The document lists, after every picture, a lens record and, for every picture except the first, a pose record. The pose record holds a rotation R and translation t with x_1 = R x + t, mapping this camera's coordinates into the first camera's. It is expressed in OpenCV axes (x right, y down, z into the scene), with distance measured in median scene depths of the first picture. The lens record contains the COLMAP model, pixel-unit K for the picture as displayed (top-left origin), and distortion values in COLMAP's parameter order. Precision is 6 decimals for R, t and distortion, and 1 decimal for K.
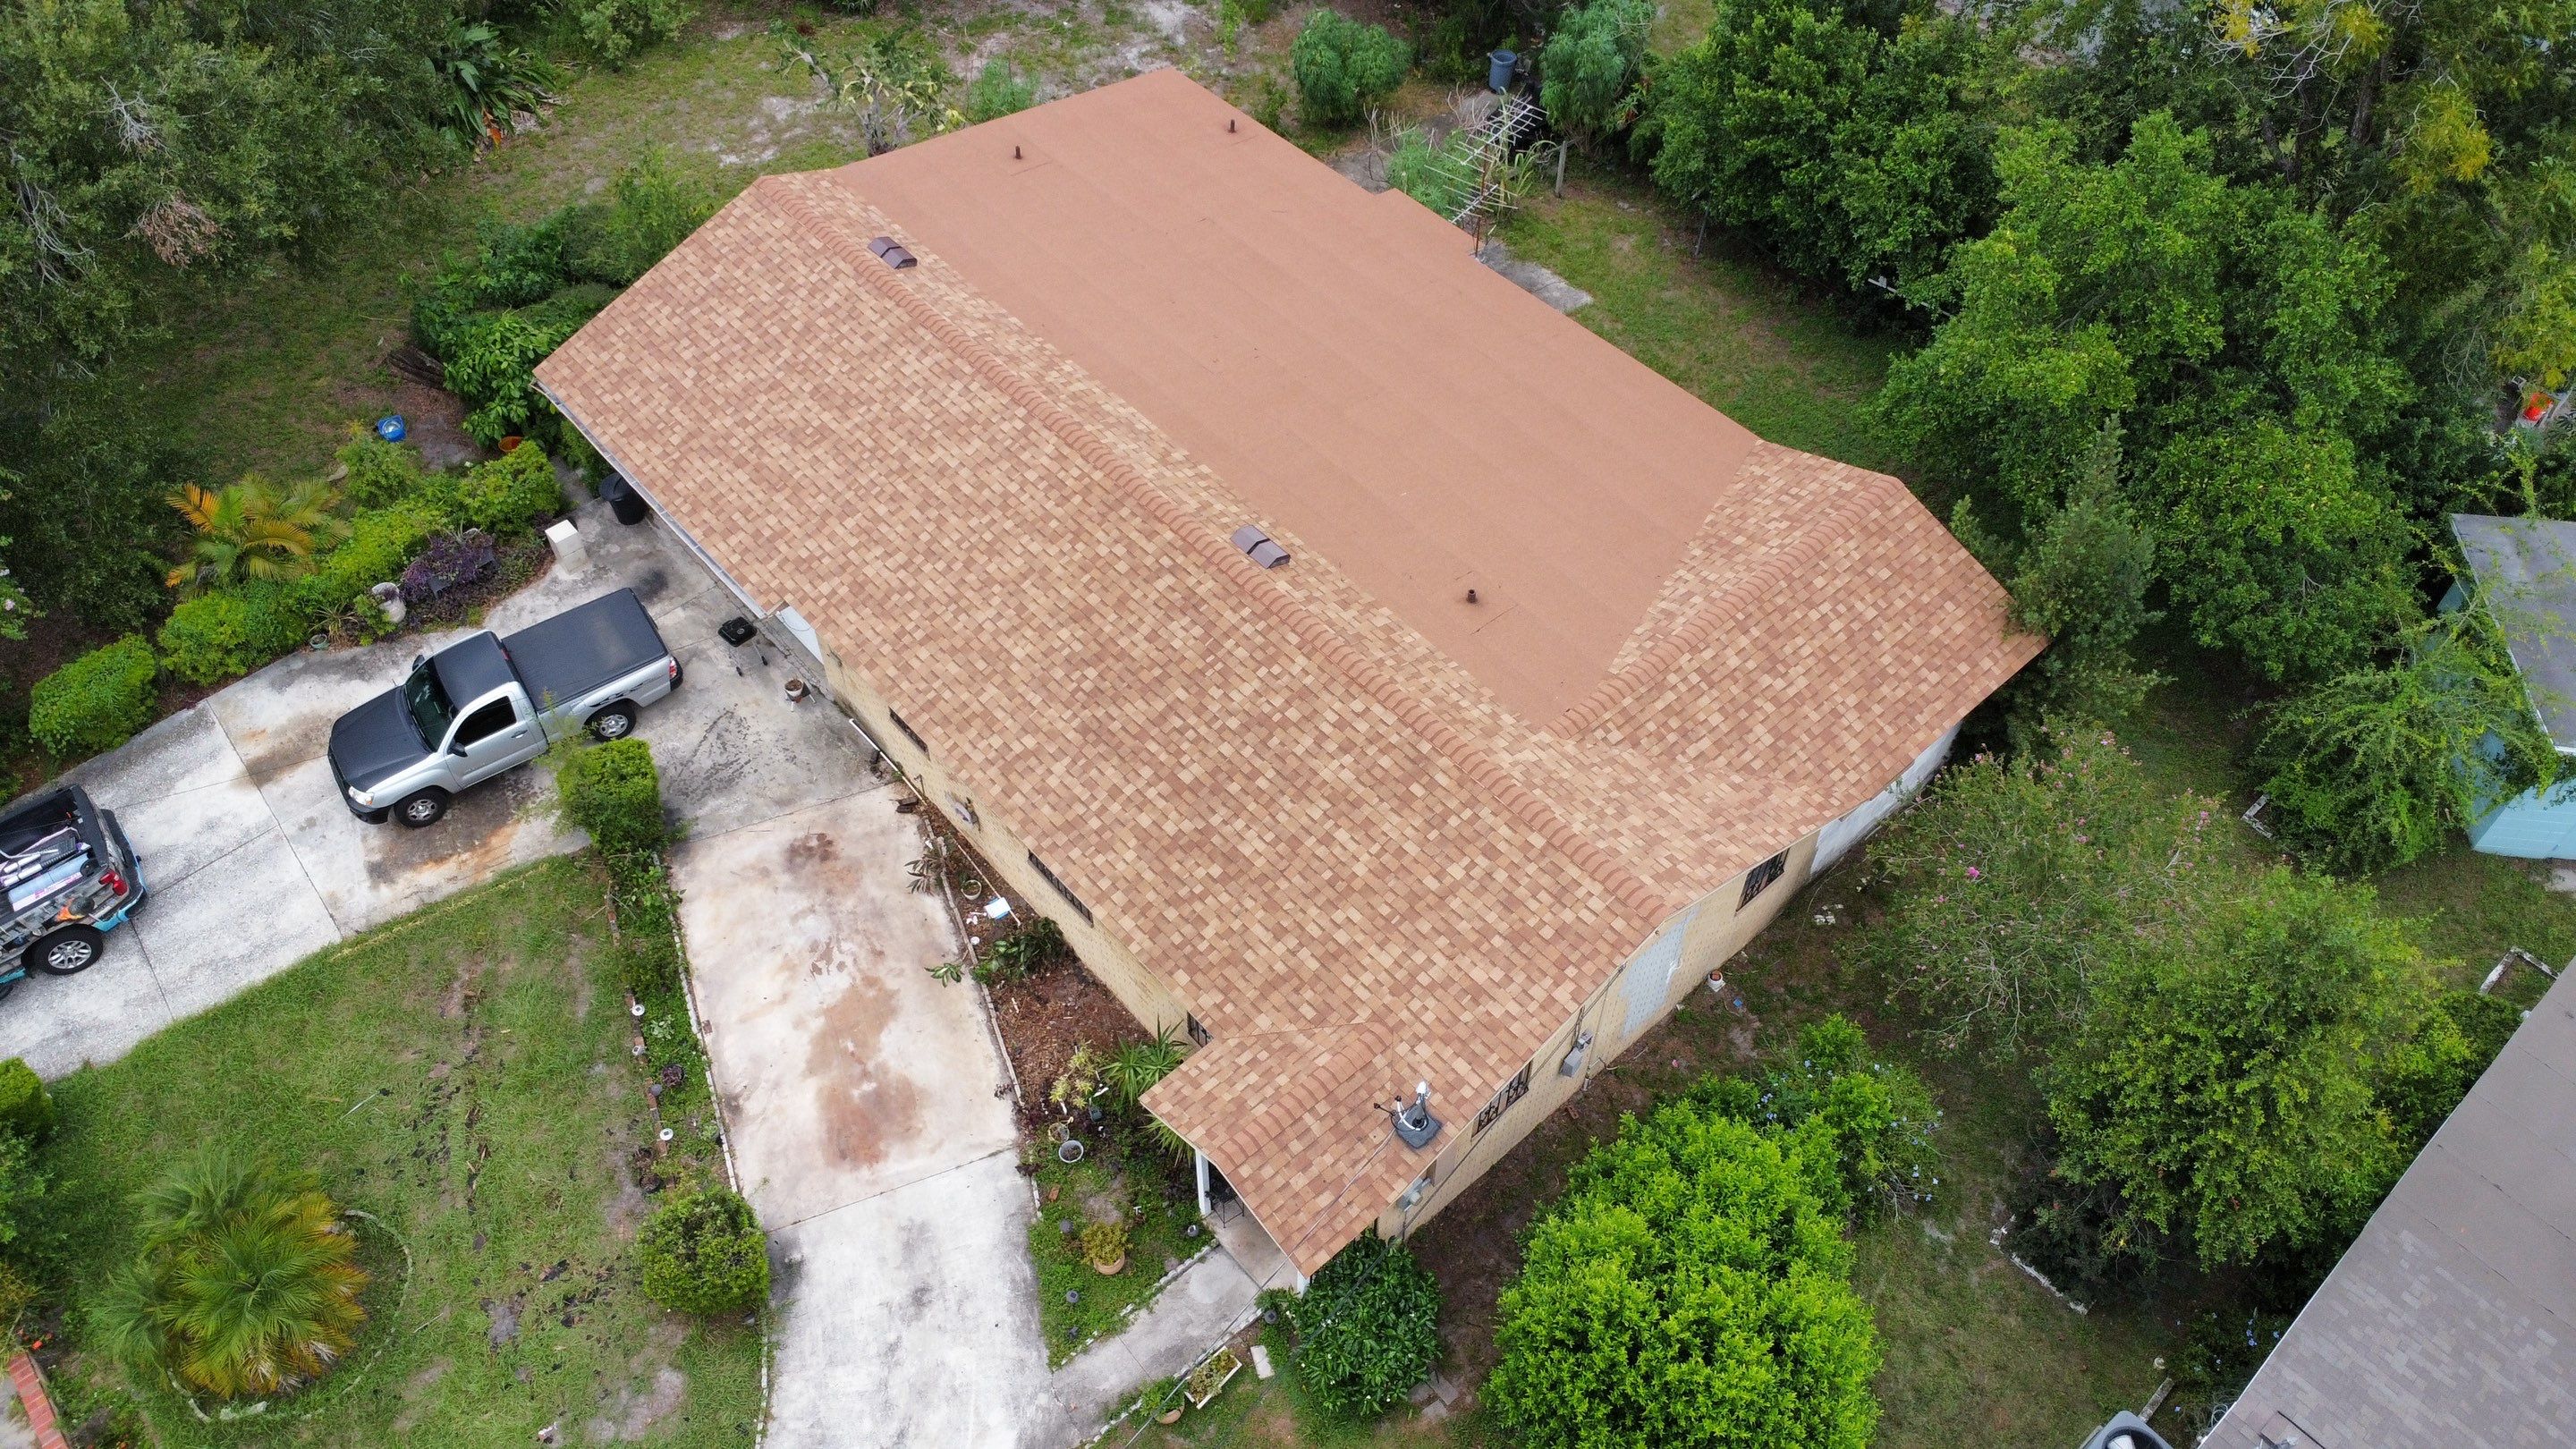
lens RADIAL K [[1870.9, 0, 1281.4], [0, 1870.9, 718.5], [0, 0, 1]] dist [-0.027439, -0.010998]
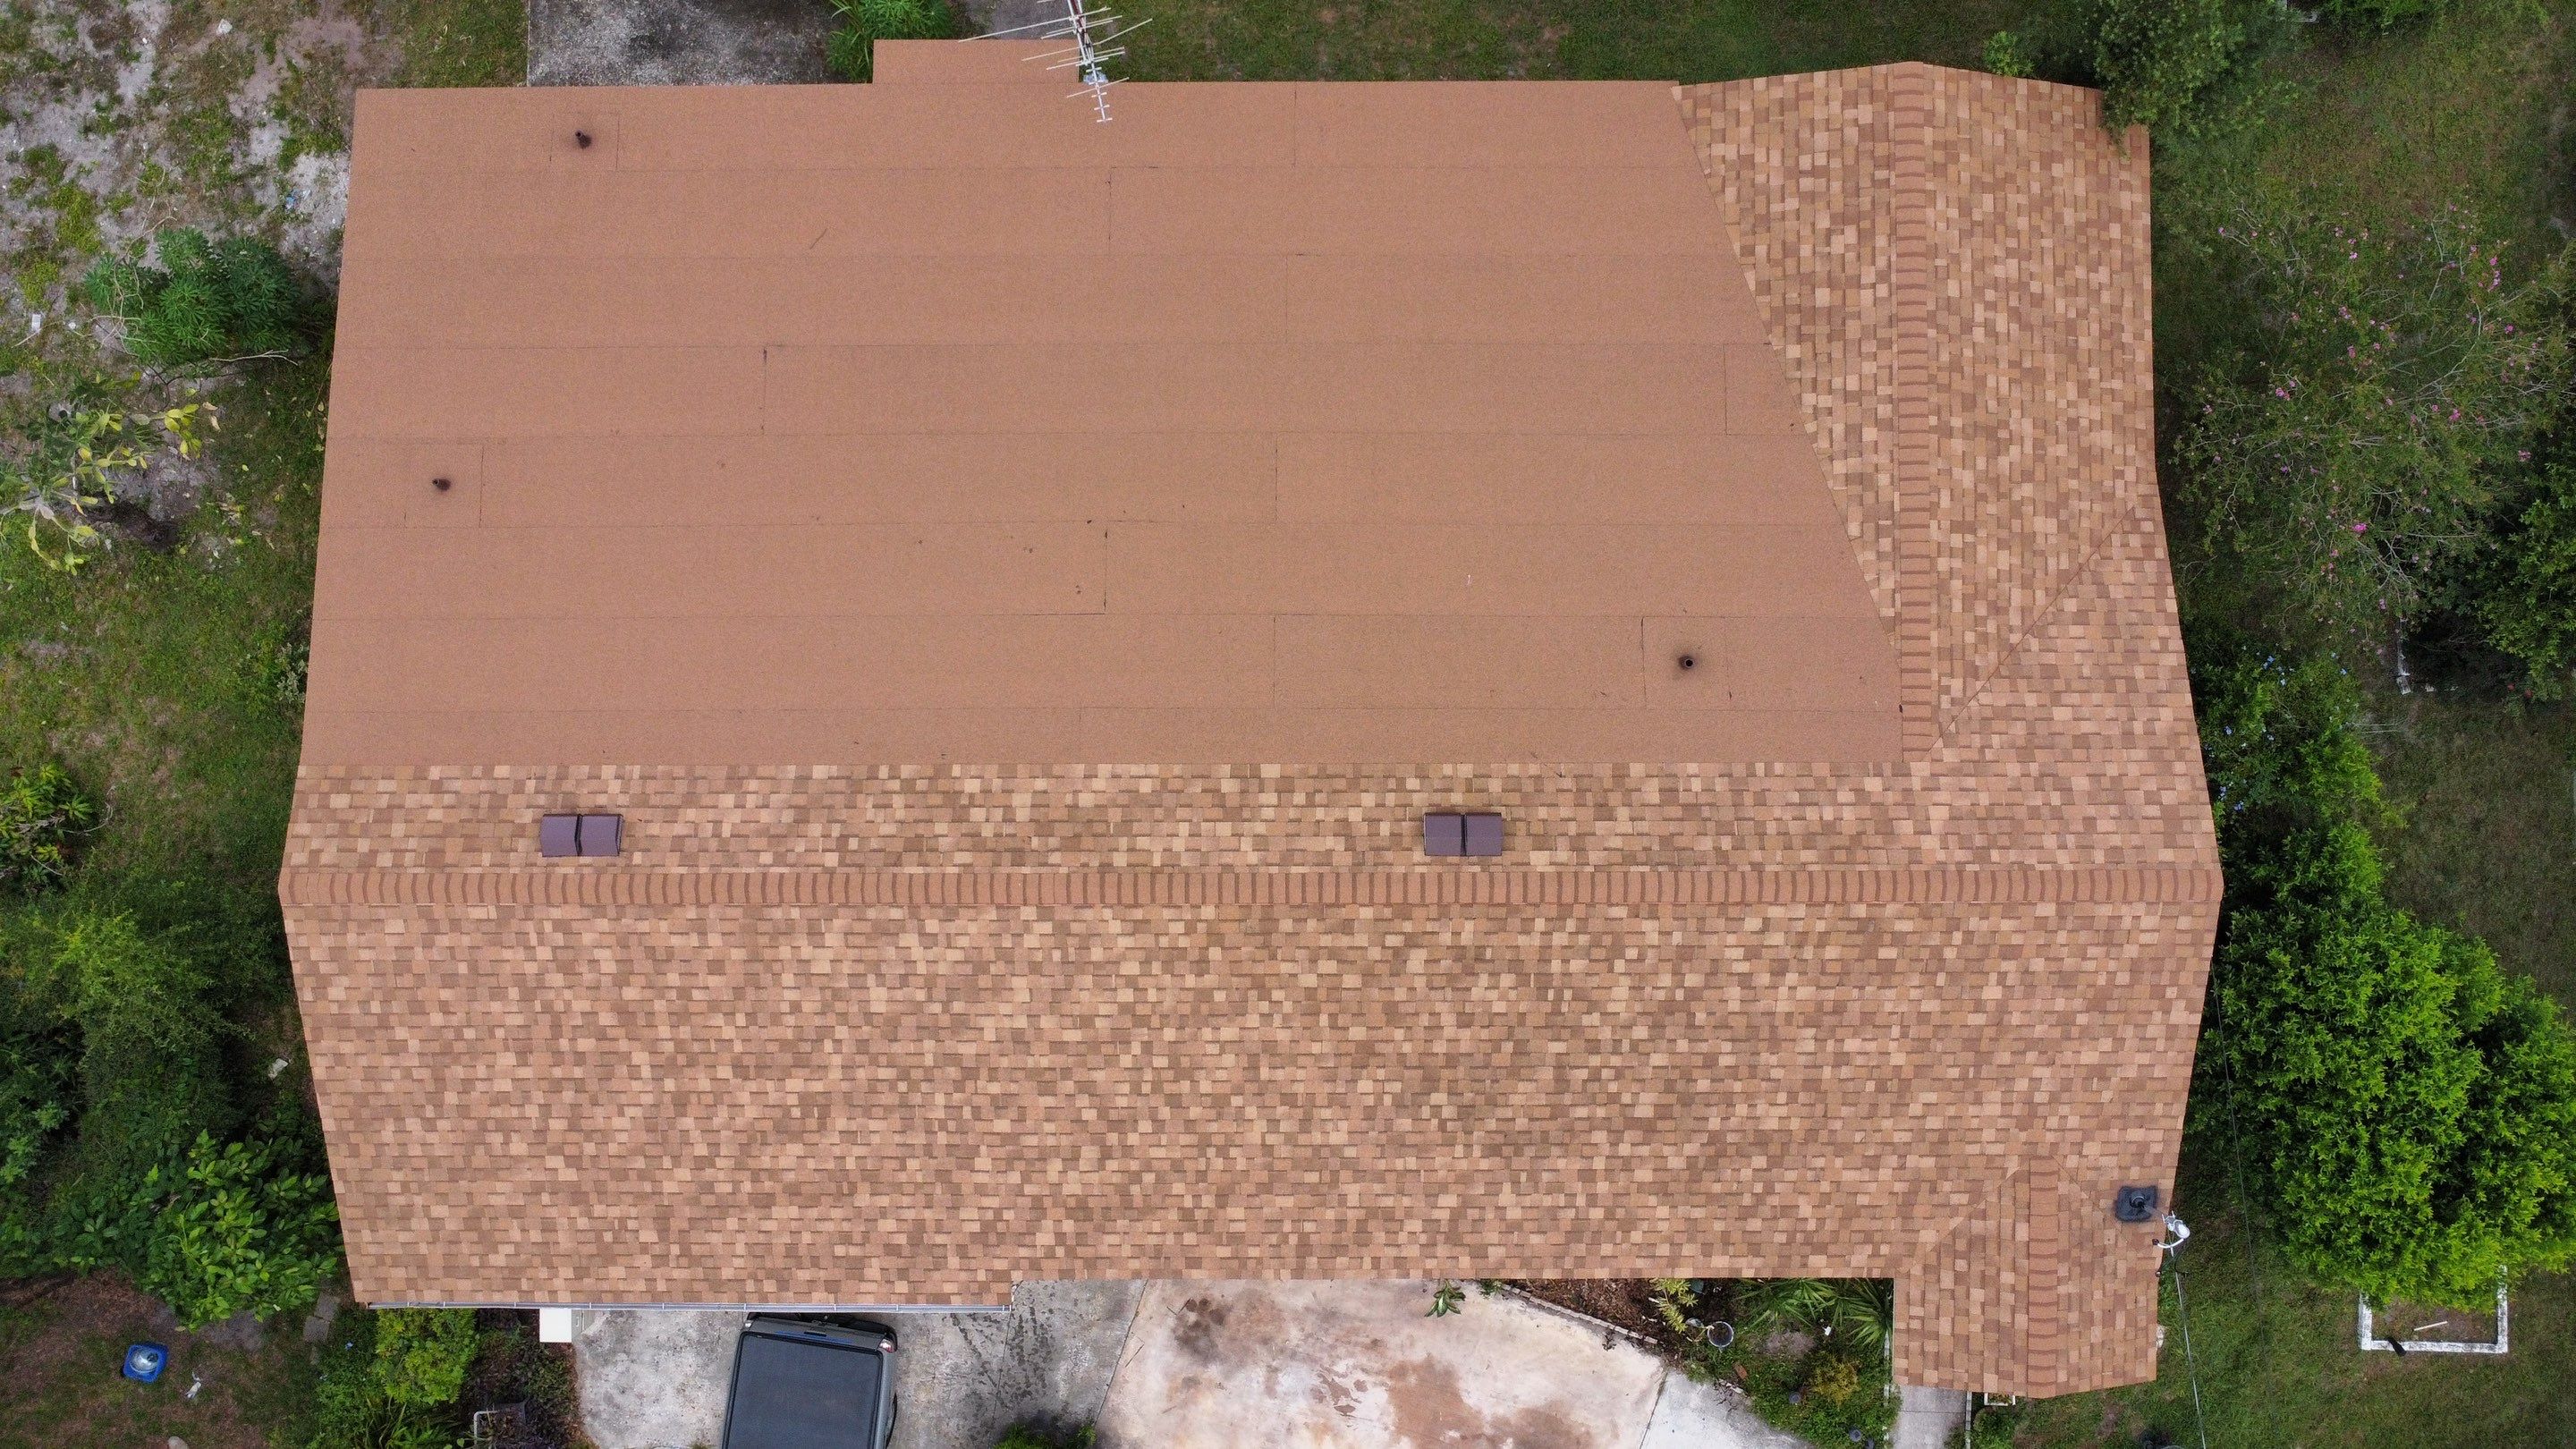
lens RADIAL K [[1870.9, 0, 1279.8], [0, 1870.9, 715.4], [0, 0, 1]] dist [-0.027439, -0.010998]
pose [[0.659975, -0.751207, 0.010996, -0.032383], [0.573324, 0.513046, 0.638815, -0.631736], [-0.485523, -0.415298, 0.769282, 0.481436]]
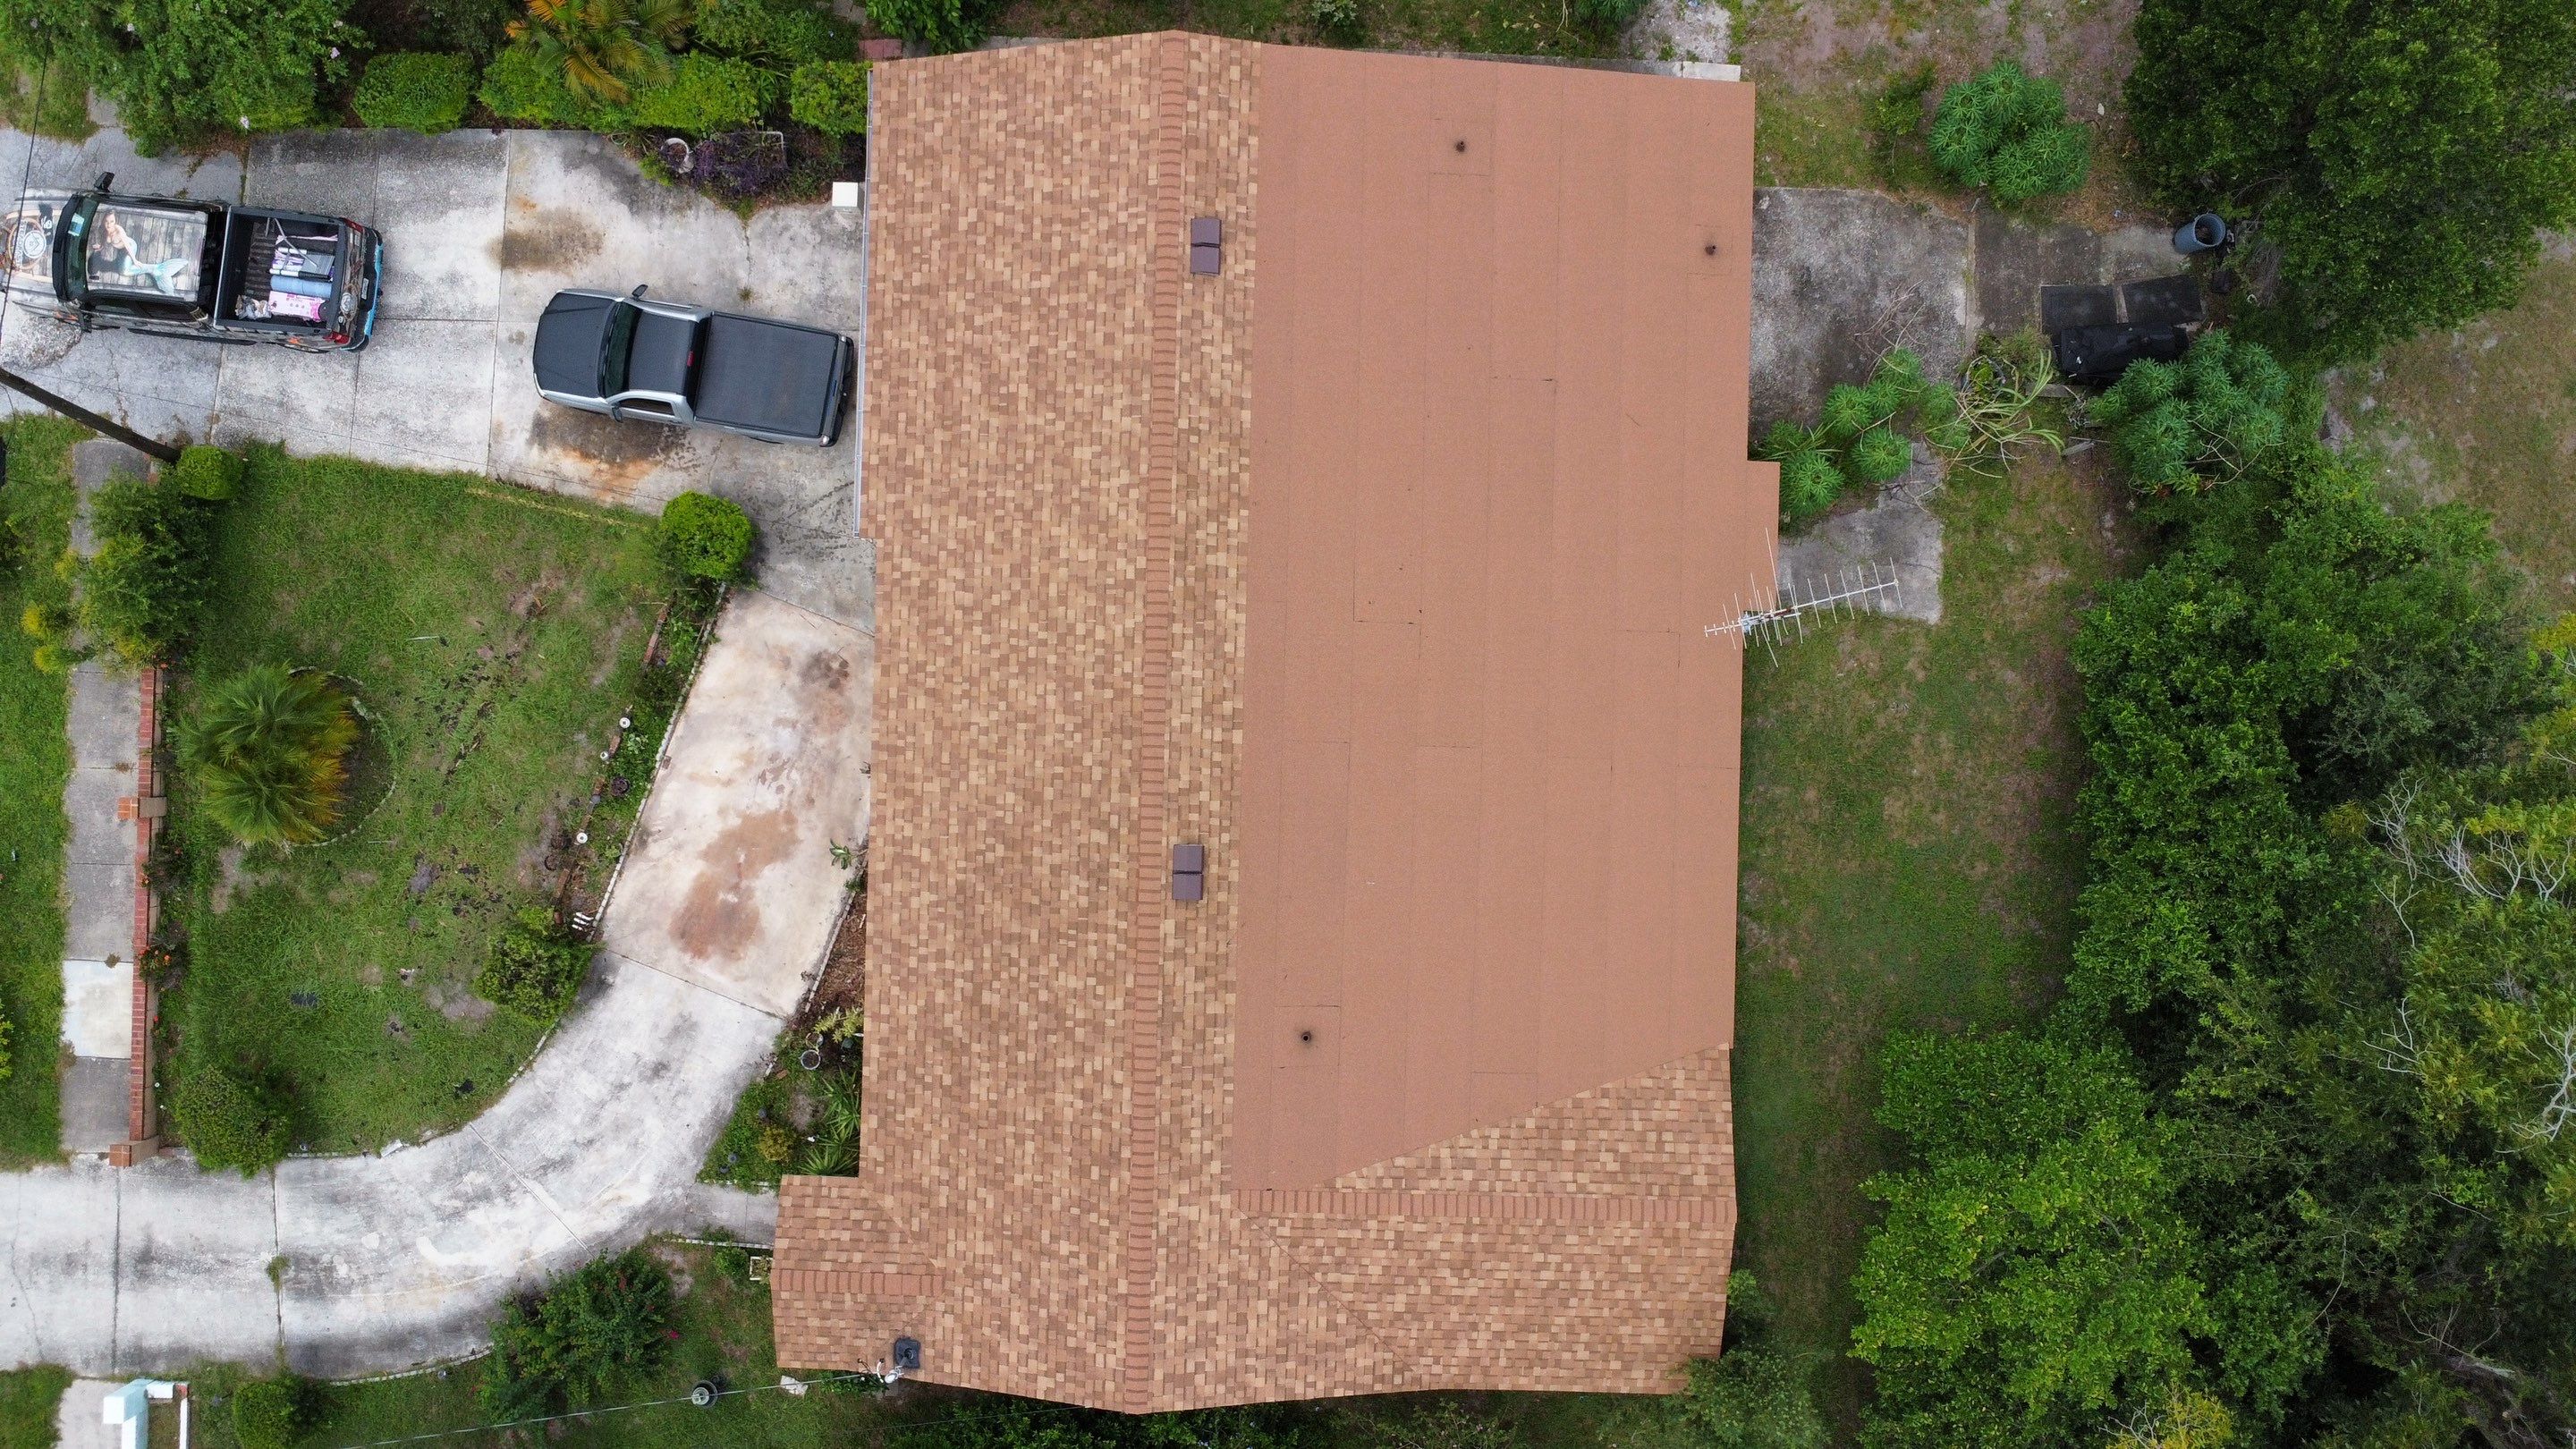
lens RADIAL K [[1870.9, 0, 1284.2], [0, 1870.9, 717.9], [0, 0, 1]] dist [-0.027439, -0.010998]
pose [[0.732249, 0.680963, -0.010046, -0.020627], [-0.516439, 0.564829, 0.643630, -0.840872], [0.443962, -0.466109, 0.765271, 0.261632]]
